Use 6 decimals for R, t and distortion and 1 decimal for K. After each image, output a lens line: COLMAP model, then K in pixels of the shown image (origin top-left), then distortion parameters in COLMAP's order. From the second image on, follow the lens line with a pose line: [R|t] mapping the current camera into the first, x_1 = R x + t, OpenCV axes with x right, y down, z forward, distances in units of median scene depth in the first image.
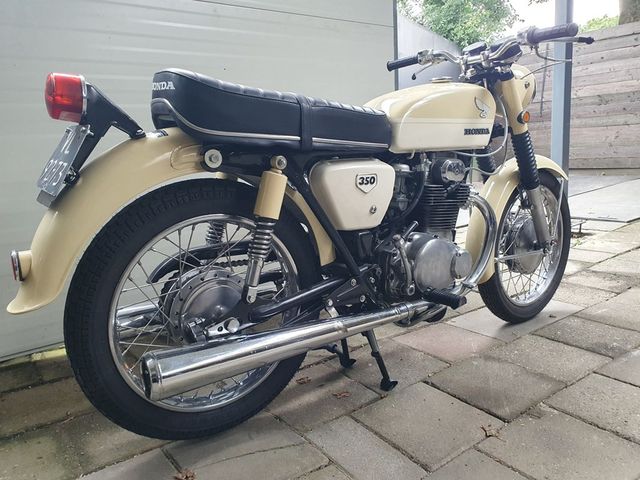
lens RADIAL K [[498.9, 0, 320.9], [0, 498.9, 222.0], [0, 0, 1]] dist [0.024087, -0.008080]
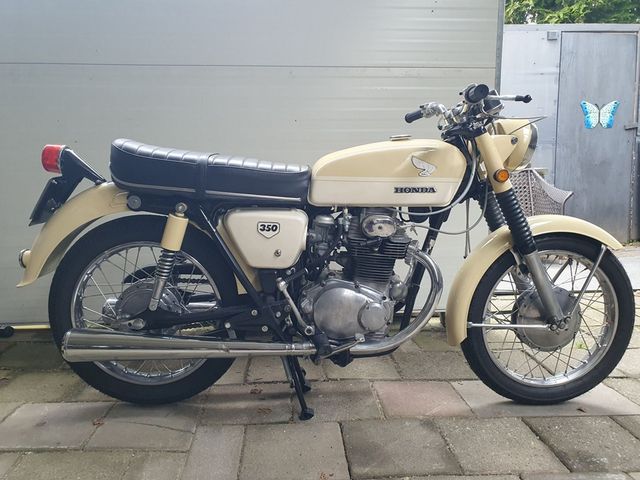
lens RADIAL K [[498.9, 0, 315.4], [0, 498.9, 214.7], [0, 0, 1]] dist [0.024087, -0.008080]
pose [[0.842364, 0.091092, -0.531155, 0.782489], [-0.118552, 0.992789, -0.017751, -0.102903], [0.525708, 0.077922, 0.847089, 0.059207]]
